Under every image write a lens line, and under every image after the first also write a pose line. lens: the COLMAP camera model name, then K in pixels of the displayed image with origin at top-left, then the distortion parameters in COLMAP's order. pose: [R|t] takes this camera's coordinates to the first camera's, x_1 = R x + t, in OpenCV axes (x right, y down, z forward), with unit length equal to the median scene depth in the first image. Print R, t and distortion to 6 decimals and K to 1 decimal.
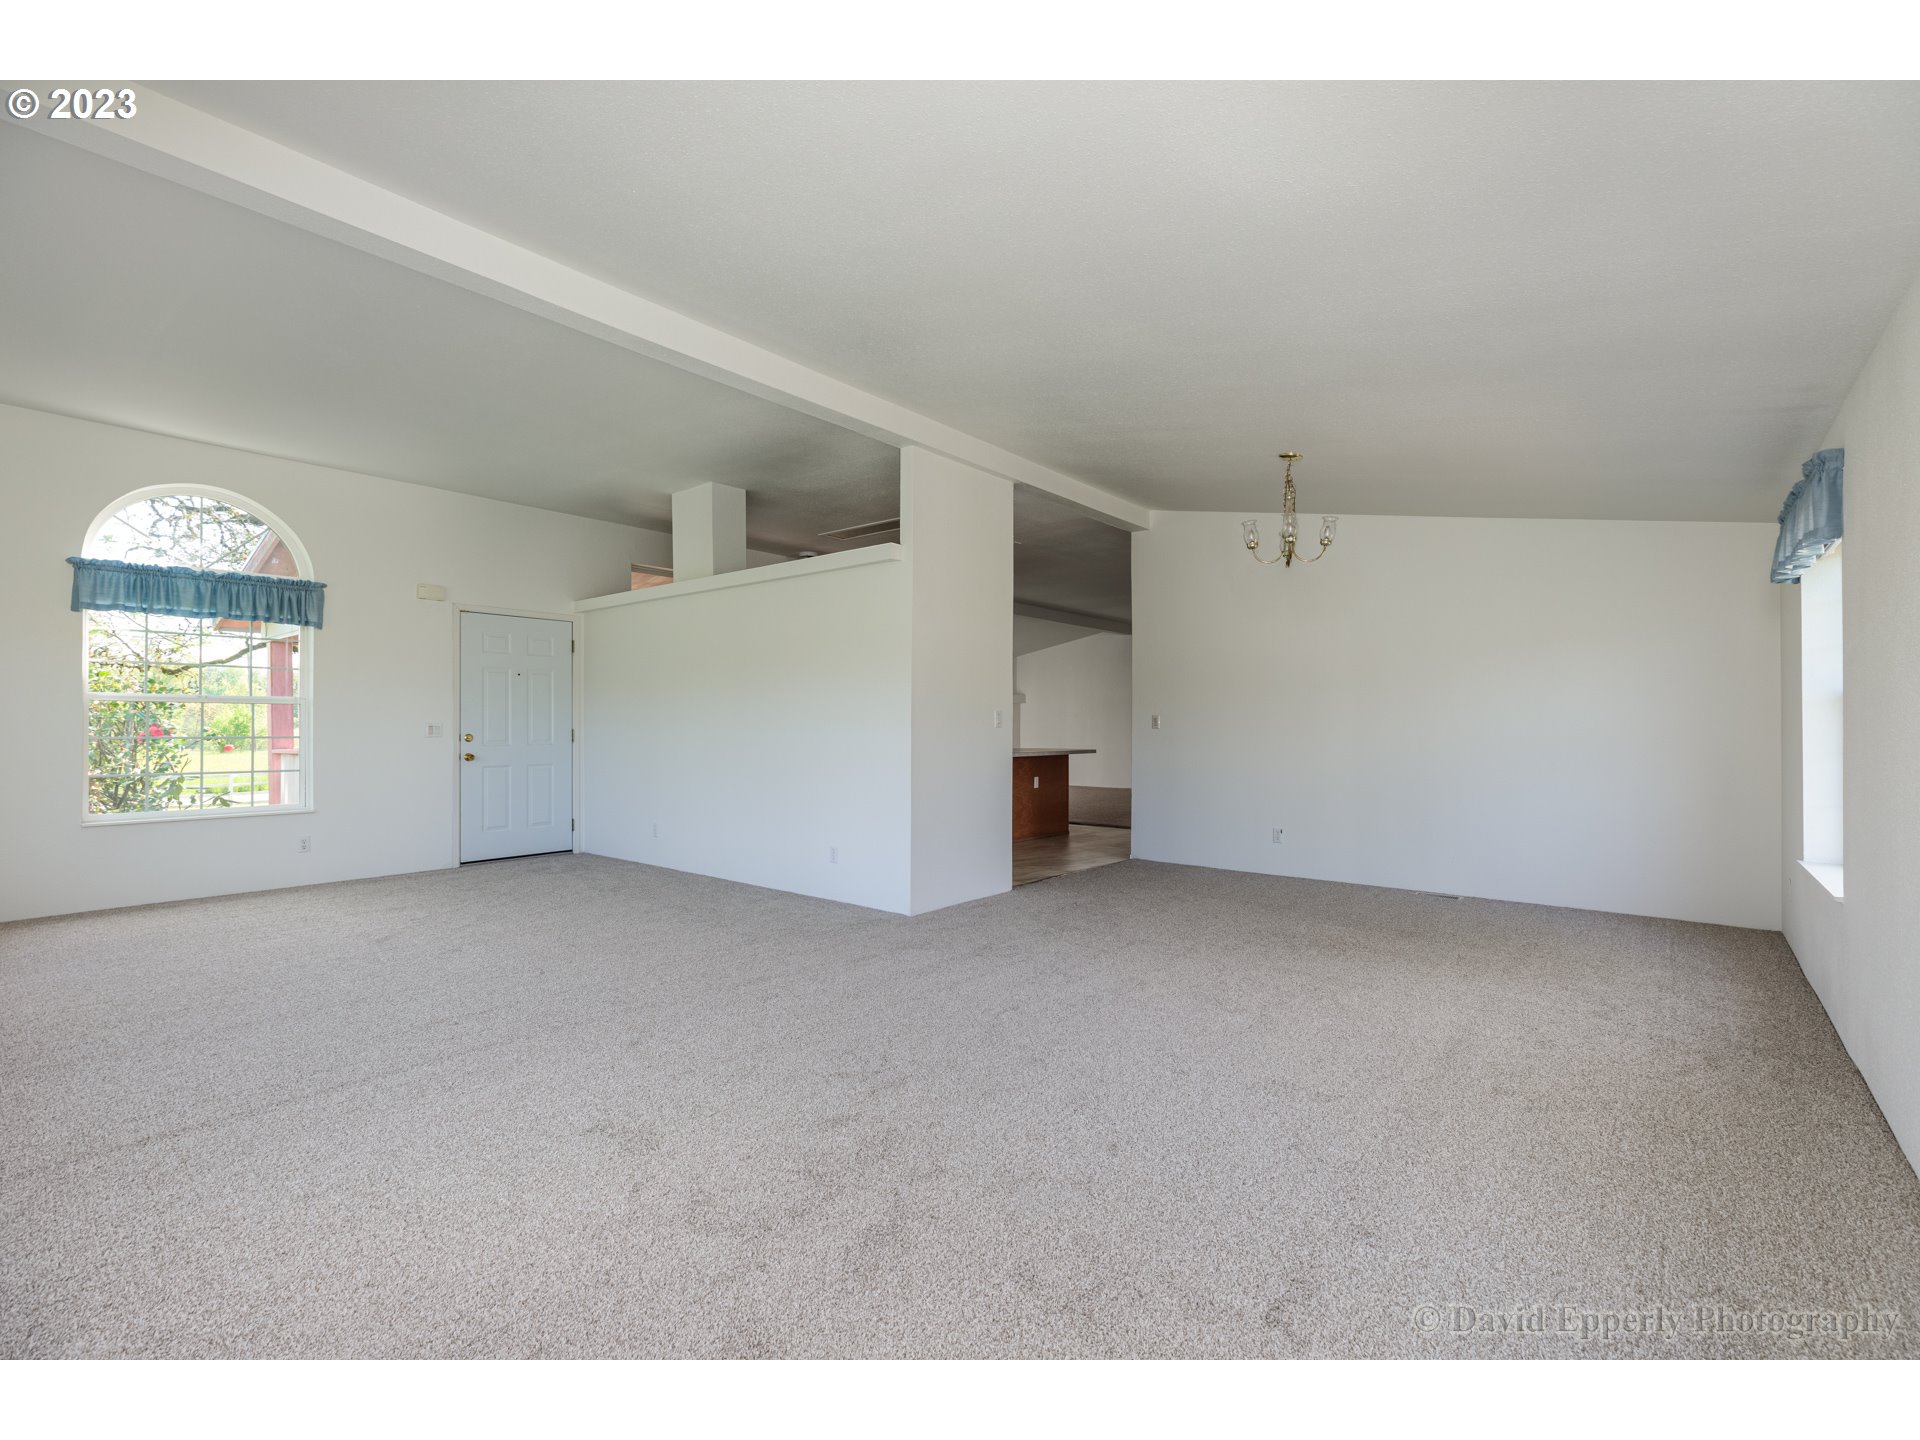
lens RADIAL K [[865.8, 0, 971.1], [0, 865.8, 726.7], [0, 0, 1]] dist [0.001800, 0.000028]
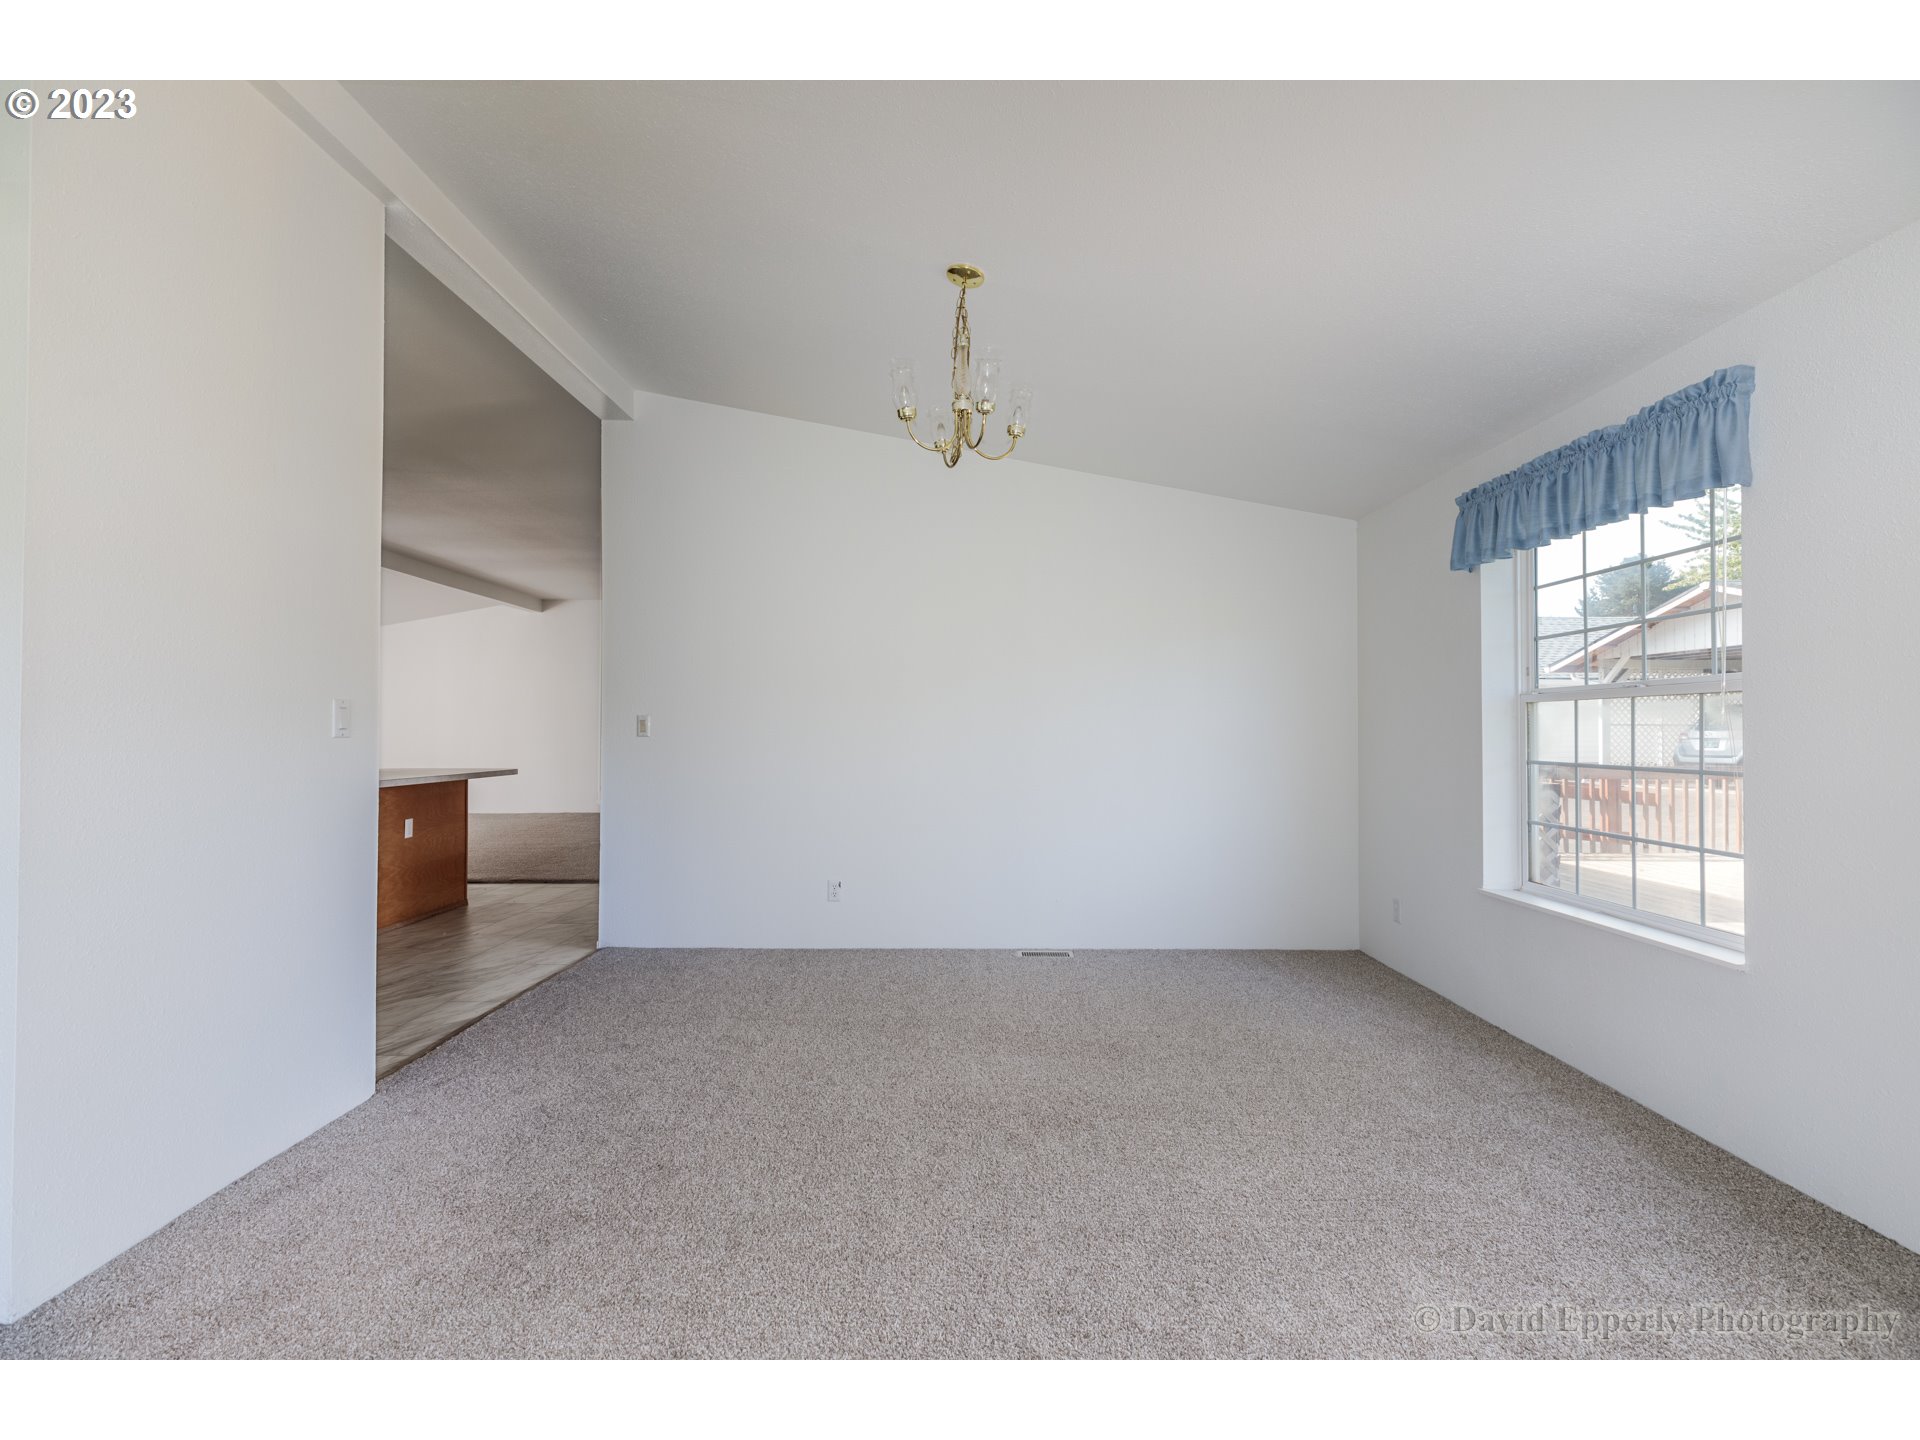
lens RADIAL K [[865.8, 0, 971.1], [0, 865.8, 726.7], [0, 0, 1]] dist [0.001800, 0.000028]
pose [[0.778934, 0.004779, 0.627088, 0.003187], [-0.001051, 0.999980, -0.006315, -0.001561], [-0.627106, 0.004260, 0.778923, 0.357489]]
